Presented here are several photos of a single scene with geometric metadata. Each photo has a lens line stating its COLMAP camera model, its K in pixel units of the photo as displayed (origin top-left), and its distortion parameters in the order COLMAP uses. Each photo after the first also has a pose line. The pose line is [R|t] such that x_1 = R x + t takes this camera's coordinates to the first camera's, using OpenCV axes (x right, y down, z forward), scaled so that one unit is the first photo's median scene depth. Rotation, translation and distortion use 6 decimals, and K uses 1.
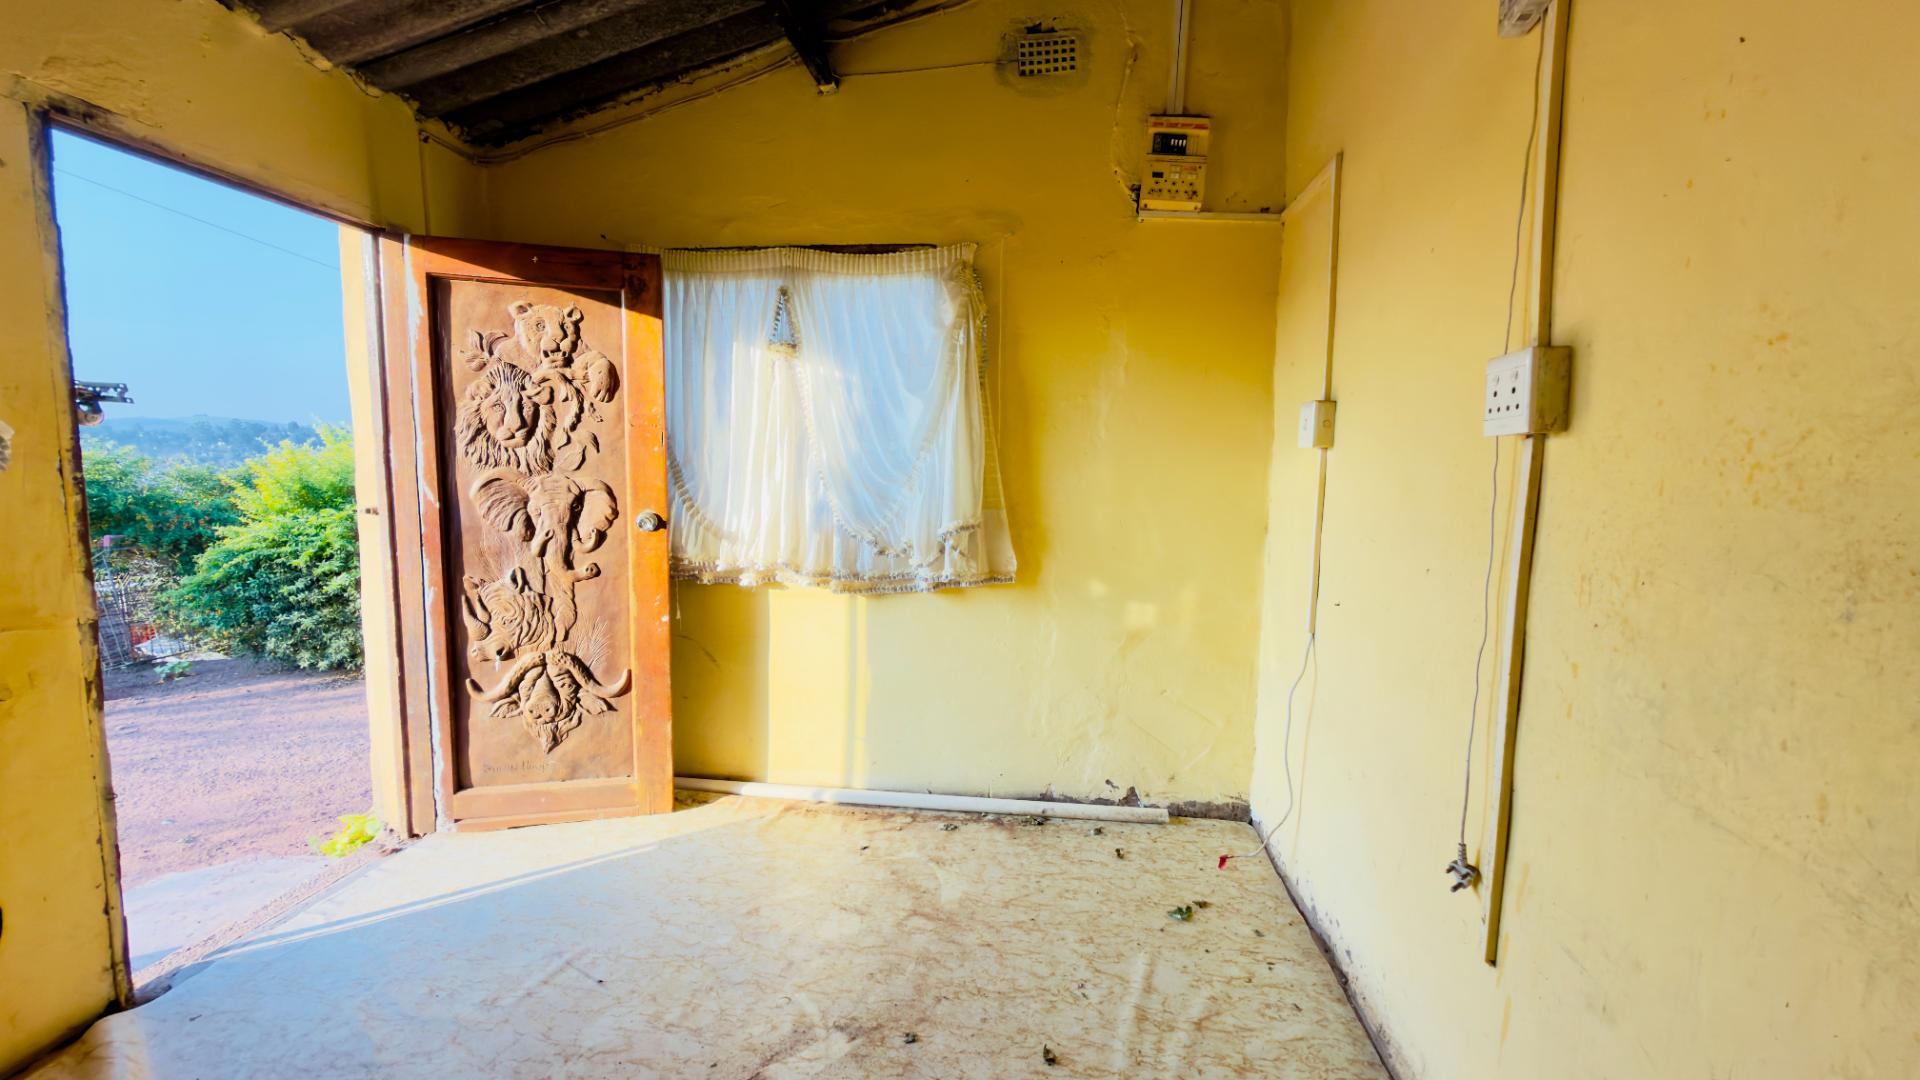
lens RADIAL K [[778.2, 0, 965.5], [0, 778.2, 538.6], [0, 0, 1]] dist [0.002797, -0.000429]
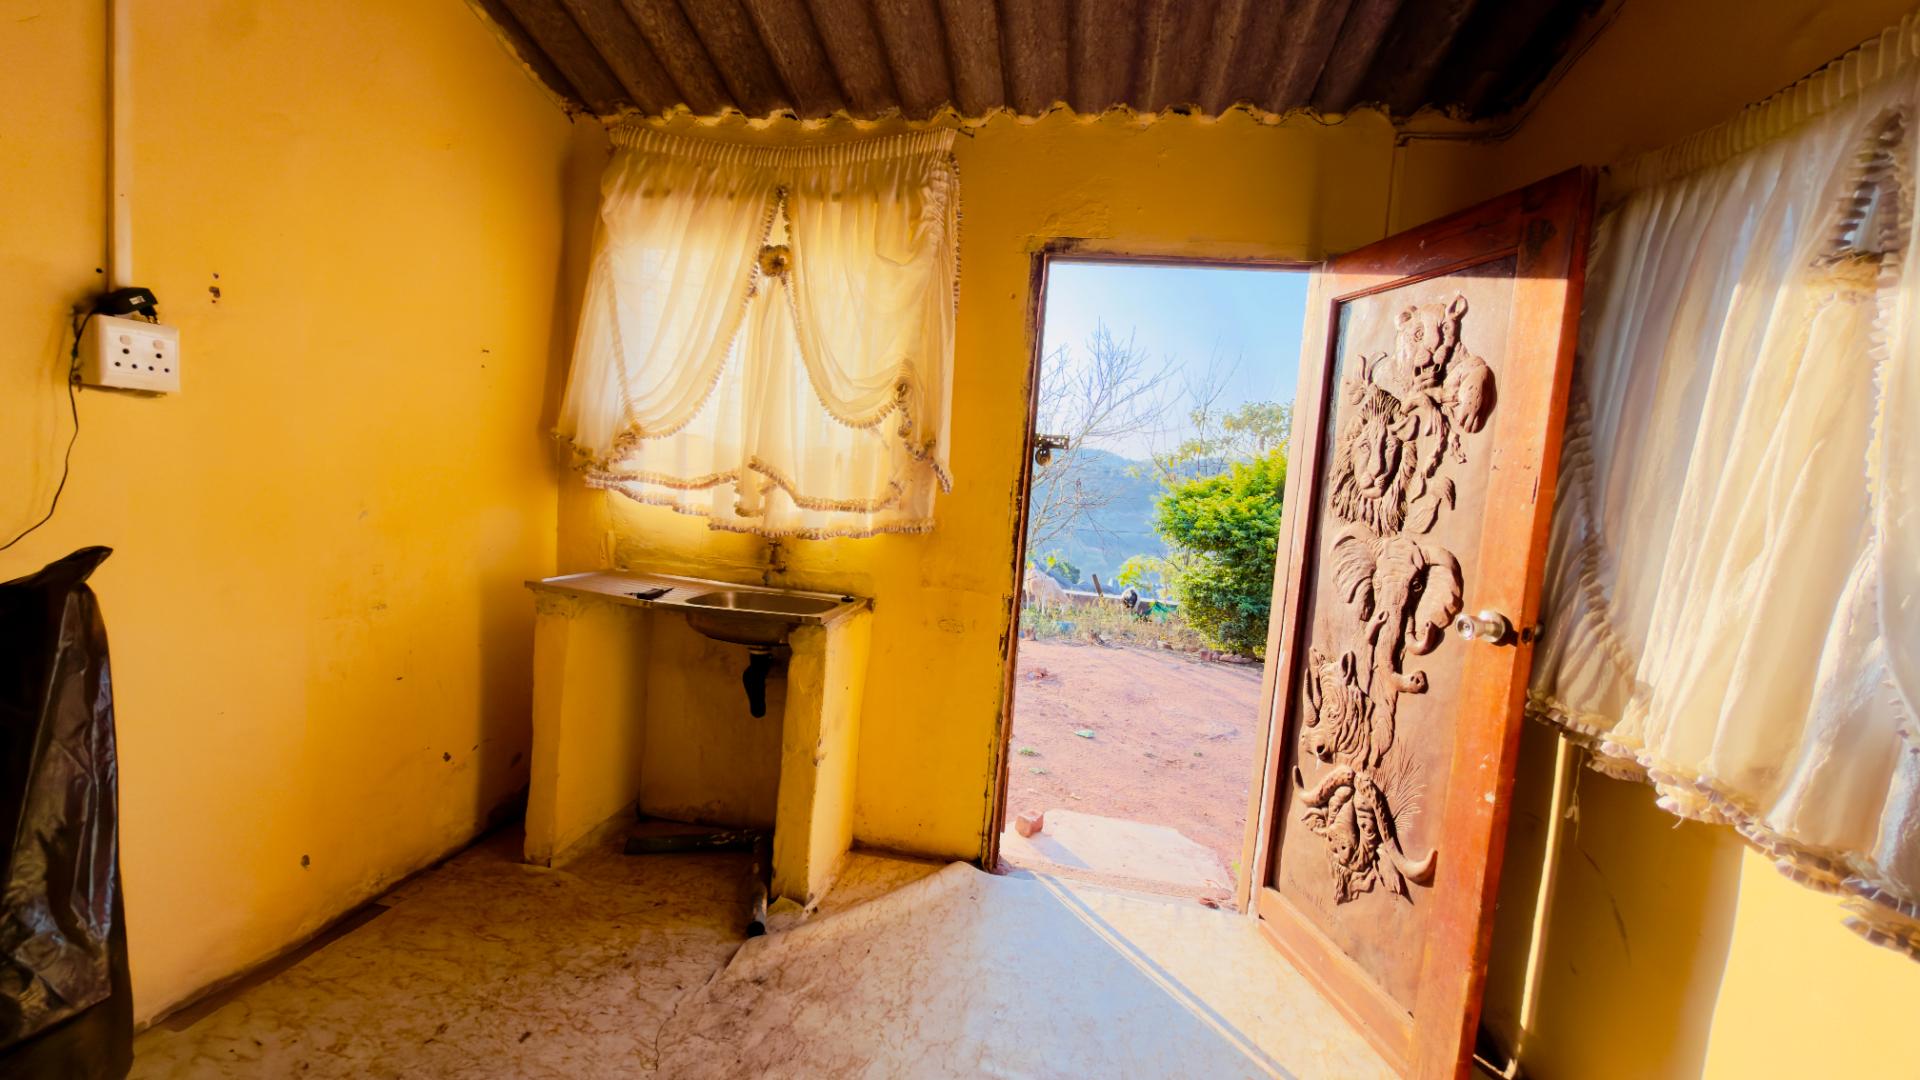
lens RADIAL K [[778.2, 0, 965.5], [0, 778.2, 538.6], [0, 0, 1]] dist [0.002797, -0.000429]
pose [[-0.057442, 0.066557, -0.996128, 0.211965], [-0.177369, 0.981222, 0.075789, -0.063980], [0.982467, 0.181036, -0.044558, 0.635724]]
